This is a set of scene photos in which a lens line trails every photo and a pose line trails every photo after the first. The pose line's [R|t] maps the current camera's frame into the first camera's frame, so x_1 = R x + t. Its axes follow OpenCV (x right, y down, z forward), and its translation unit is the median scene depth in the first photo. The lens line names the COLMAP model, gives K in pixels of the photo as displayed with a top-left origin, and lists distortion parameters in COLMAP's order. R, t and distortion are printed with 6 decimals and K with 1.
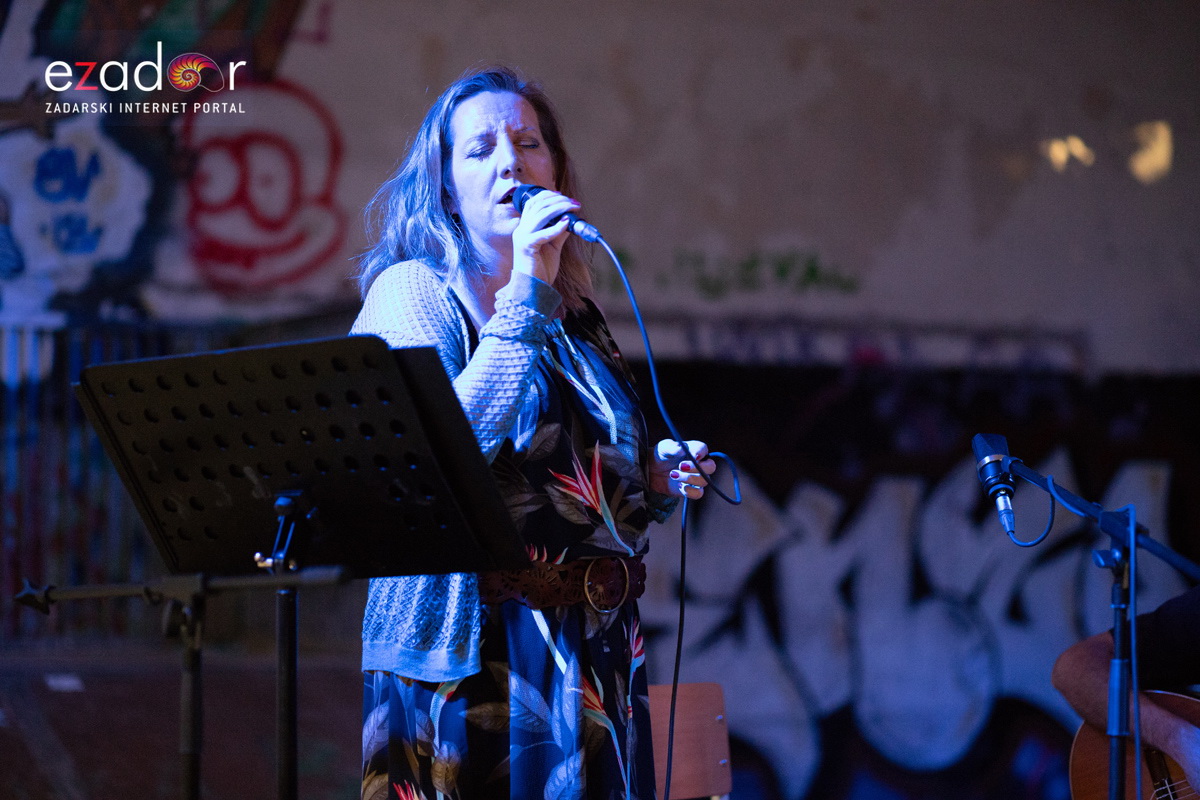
lens RADIAL K [[2880.9, 0, 601.5], [0, 2880.9, 401.3], [0, 0, 1]] dist [0.007352, -1.319065]
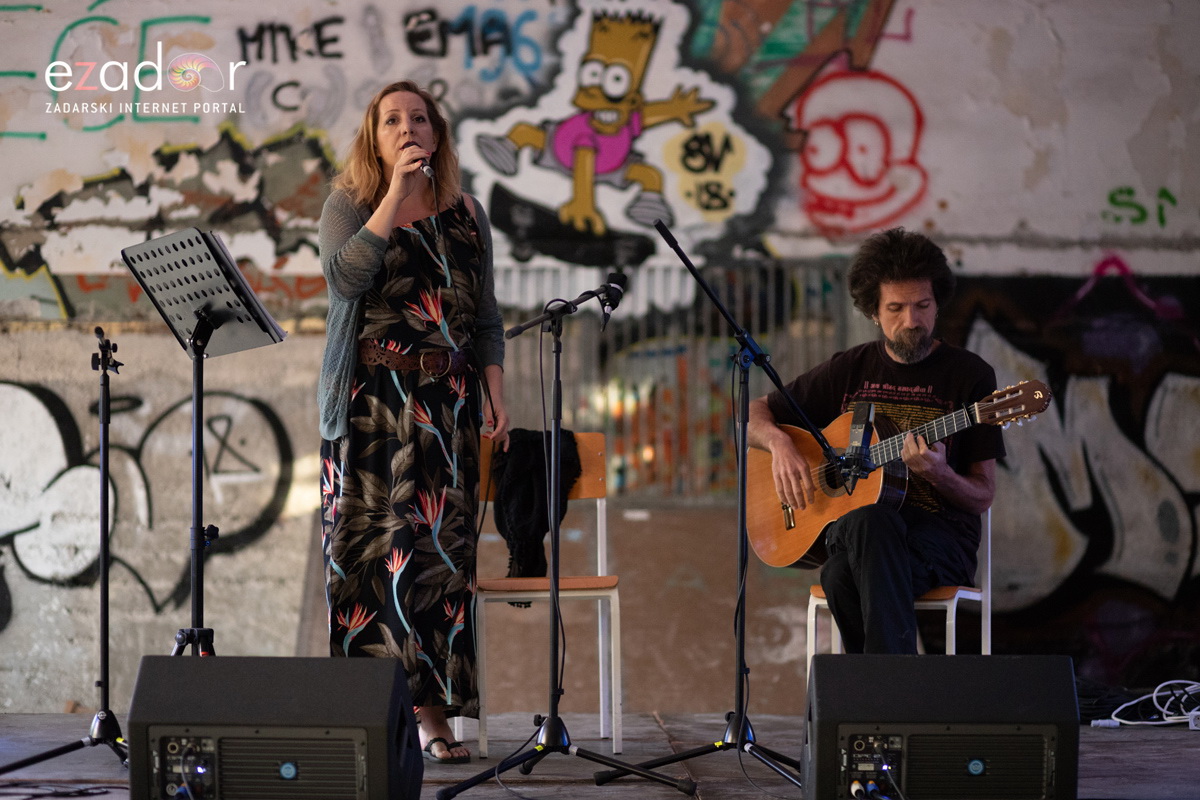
lens RADIAL K [[2910.5, 0, 598.8], [0, 2910.5, 403.8], [0, 0, 1]] dist [-0.060628, -1.255472]
pose [[0.907978, -0.020540, -0.418514, 0.302306], [0.023373, 0.999725, 0.001645, 0.031479], [0.418365, -0.011276, 0.908209, -0.230625]]
